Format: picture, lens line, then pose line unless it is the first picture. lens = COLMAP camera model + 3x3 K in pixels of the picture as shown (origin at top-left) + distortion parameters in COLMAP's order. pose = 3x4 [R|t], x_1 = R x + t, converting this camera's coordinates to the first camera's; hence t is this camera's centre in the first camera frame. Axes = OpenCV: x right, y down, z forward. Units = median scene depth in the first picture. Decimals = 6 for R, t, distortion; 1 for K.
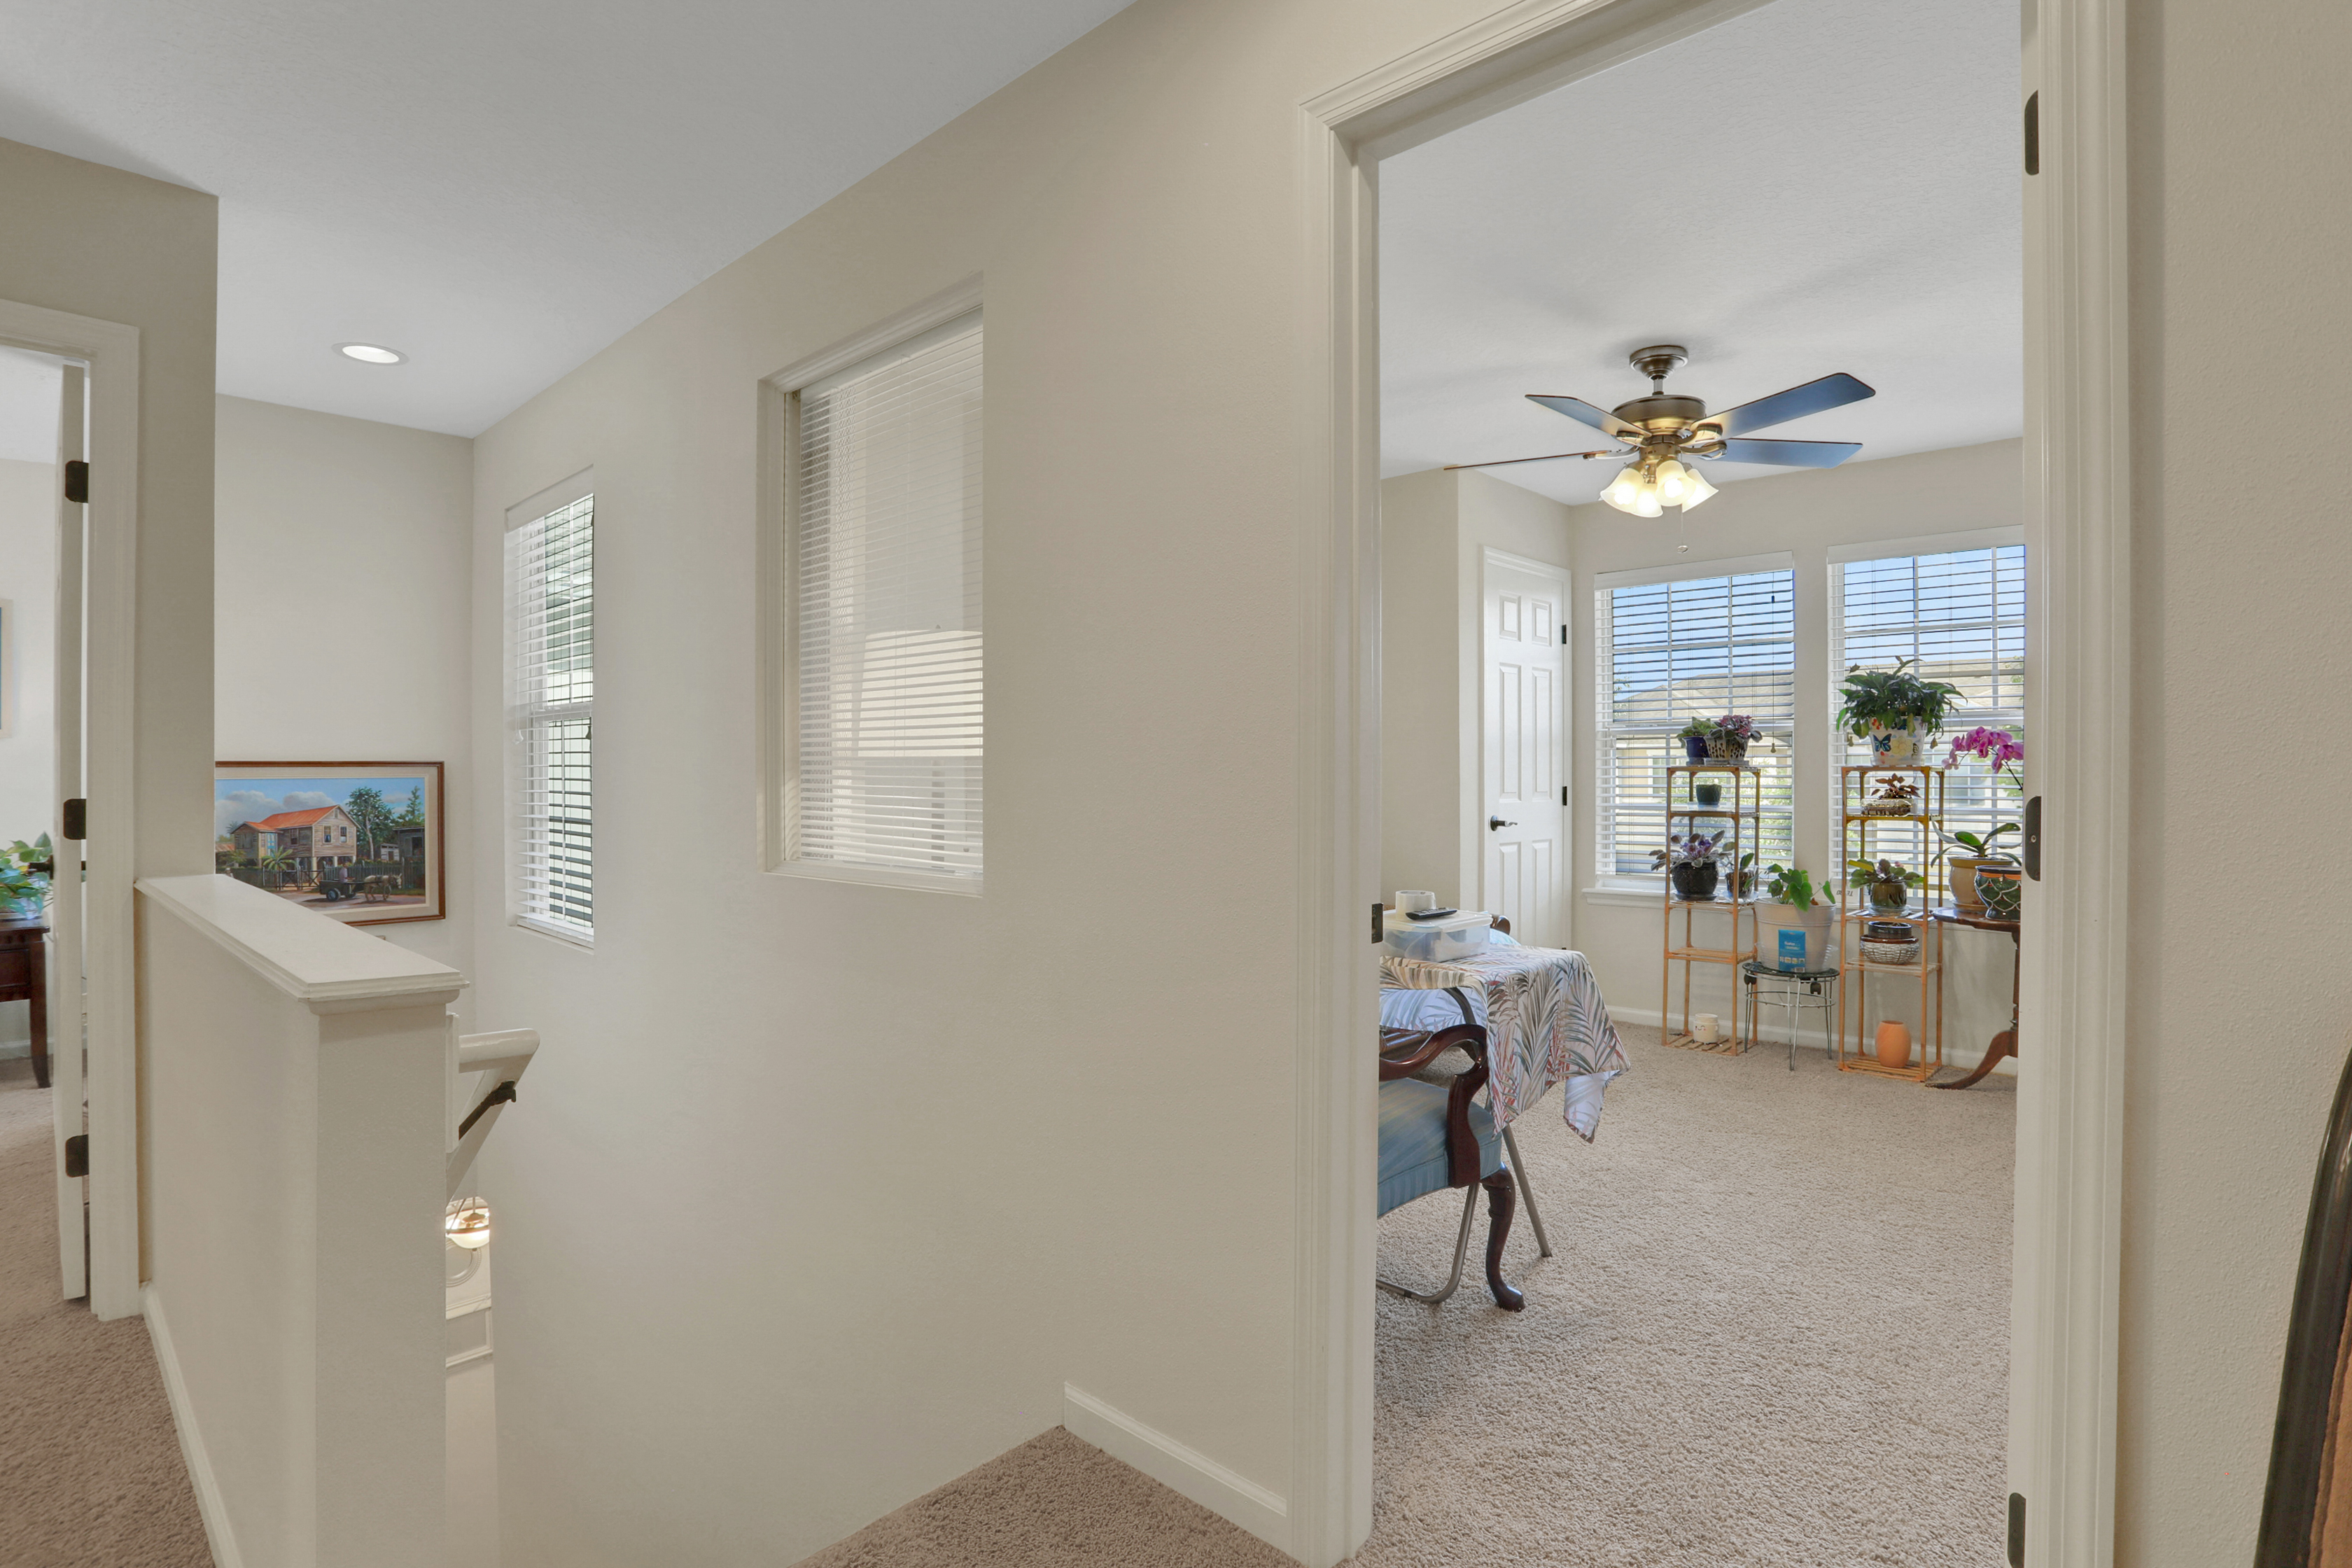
lens RADIAL K [[1187.8, 0, 1184.4], [0, 1187.8, 781.4], [0, 0, 1]] dist [-0.060126, 0.022766]
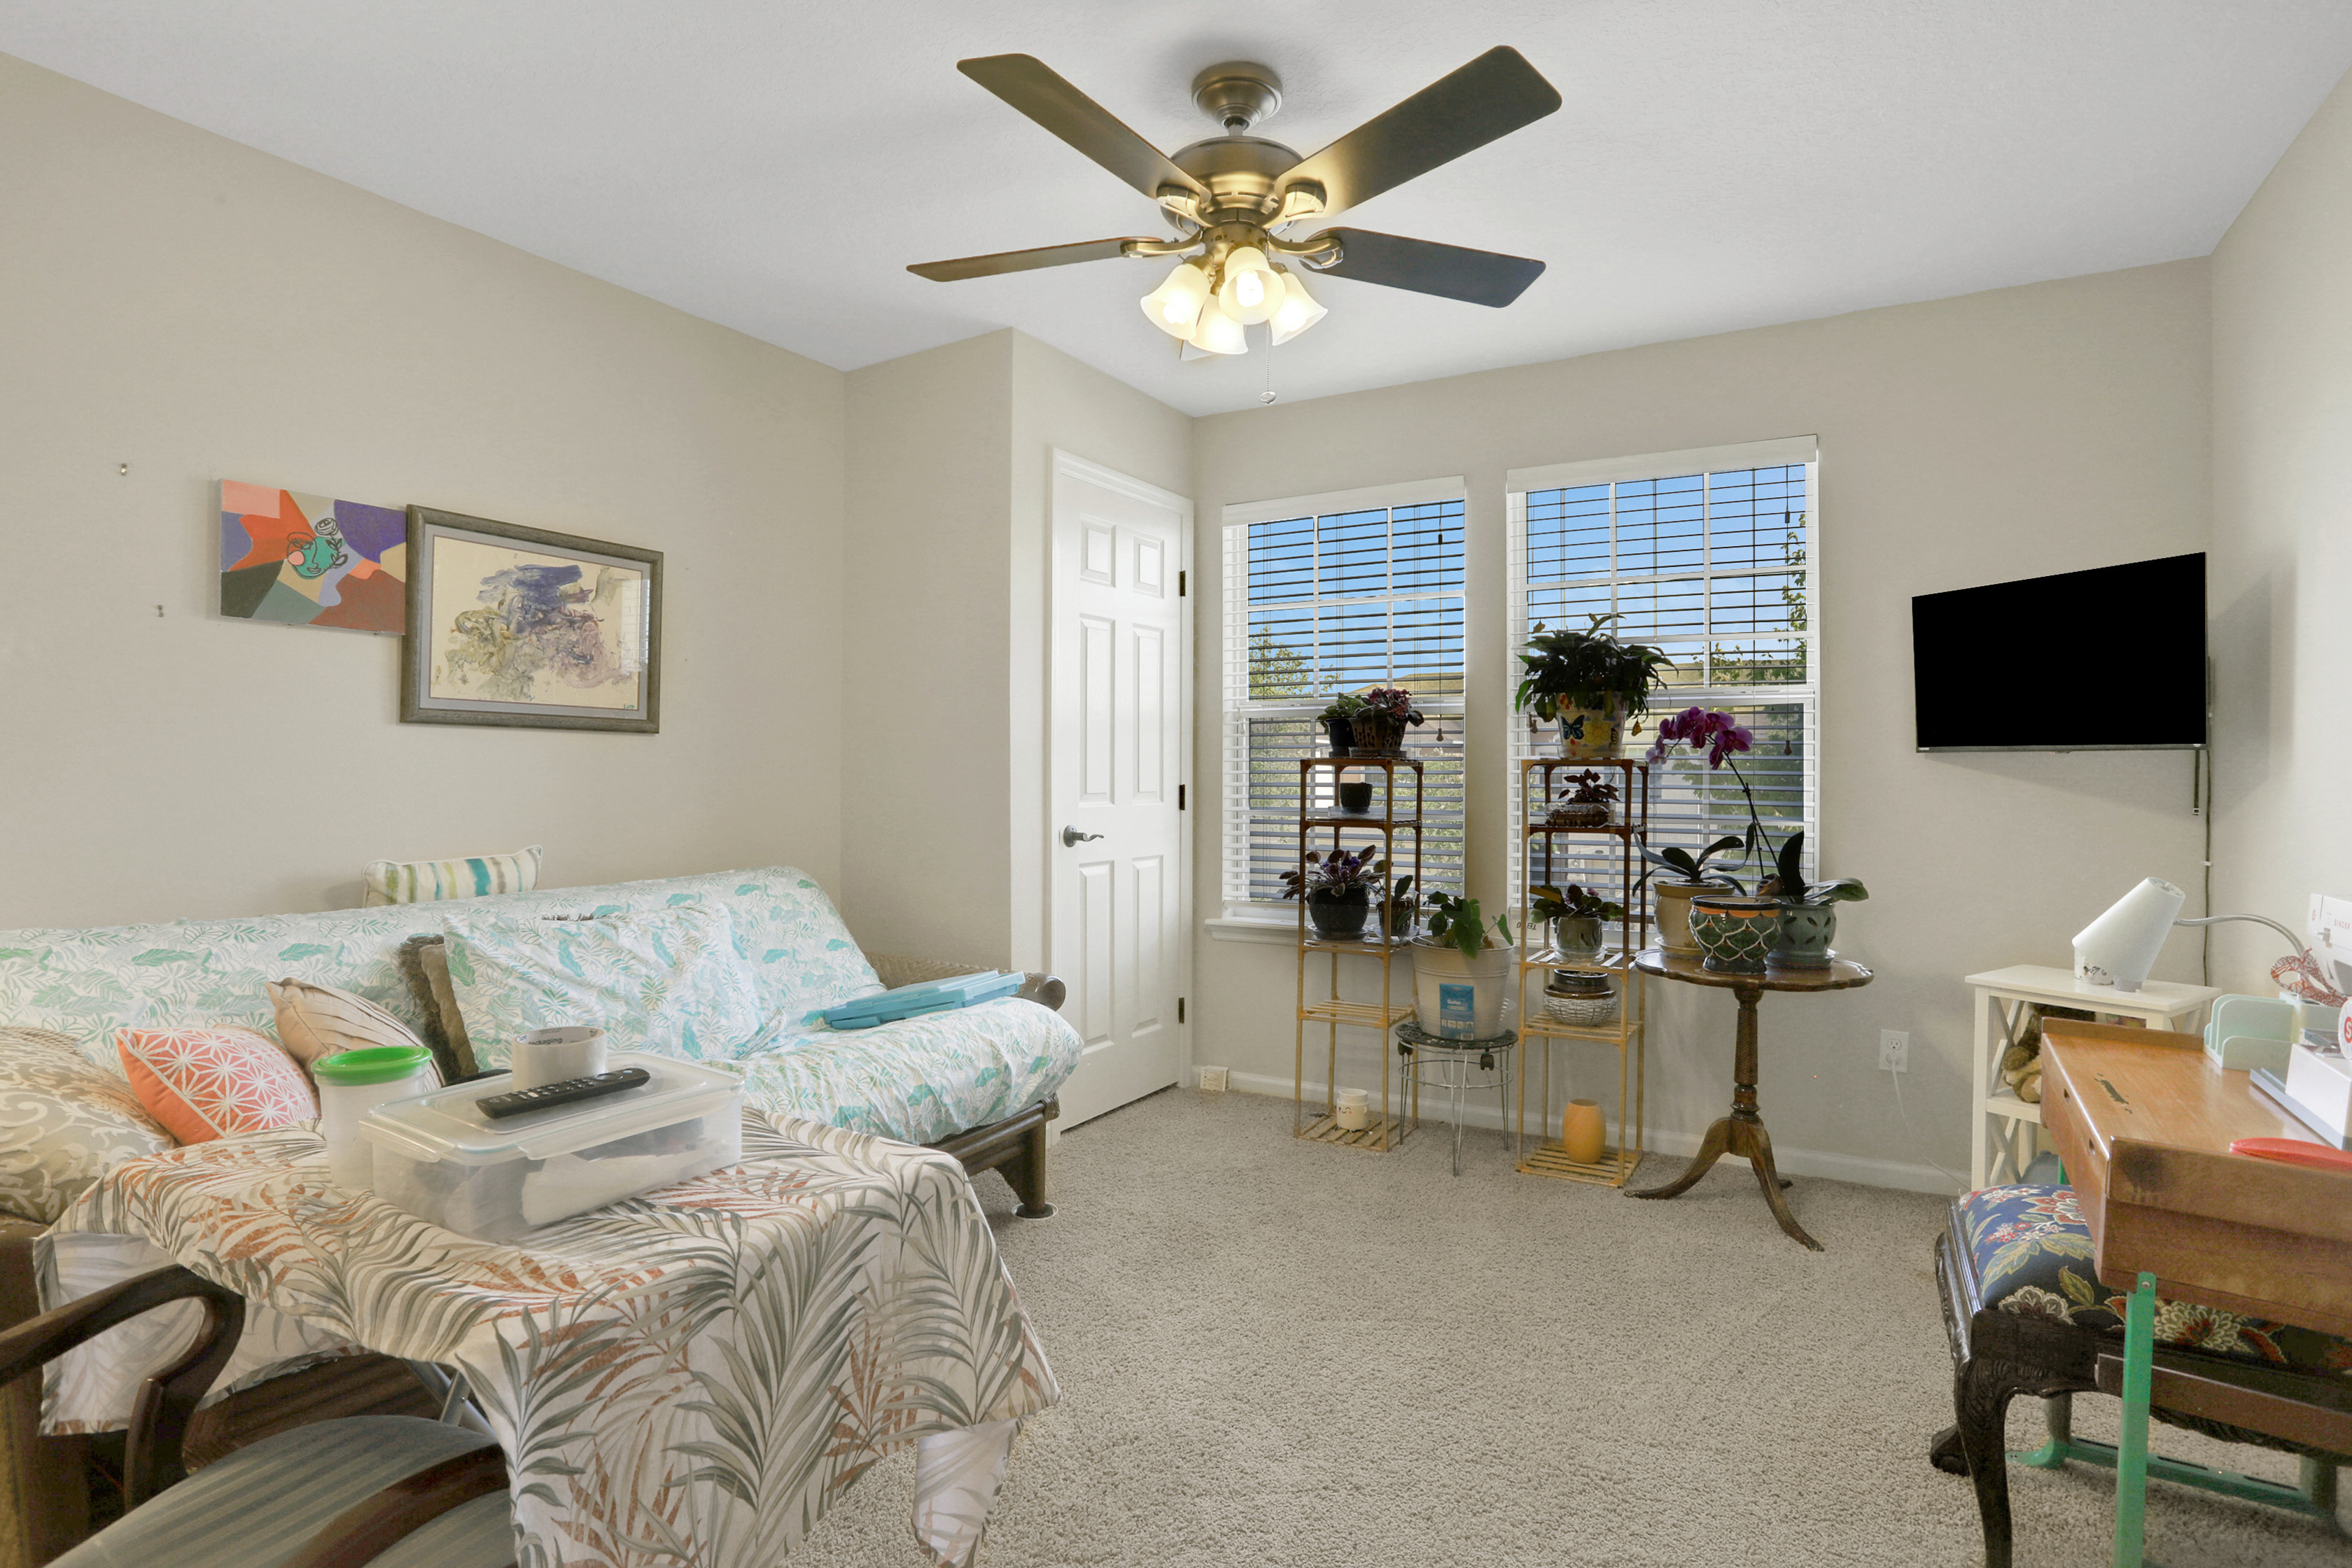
lens RADIAL K [[1176.5, 0, 1163.7], [0, 1176.5, 777.3], [0, 0, 1]] dist [-0.064888, 0.027609]
pose [[0.979599, 0.003657, 0.200930, 0.191297], [-0.003759, 0.999993, 0.000126, -0.000619], [-0.200928, -0.000879, 0.979606, 0.318803]]
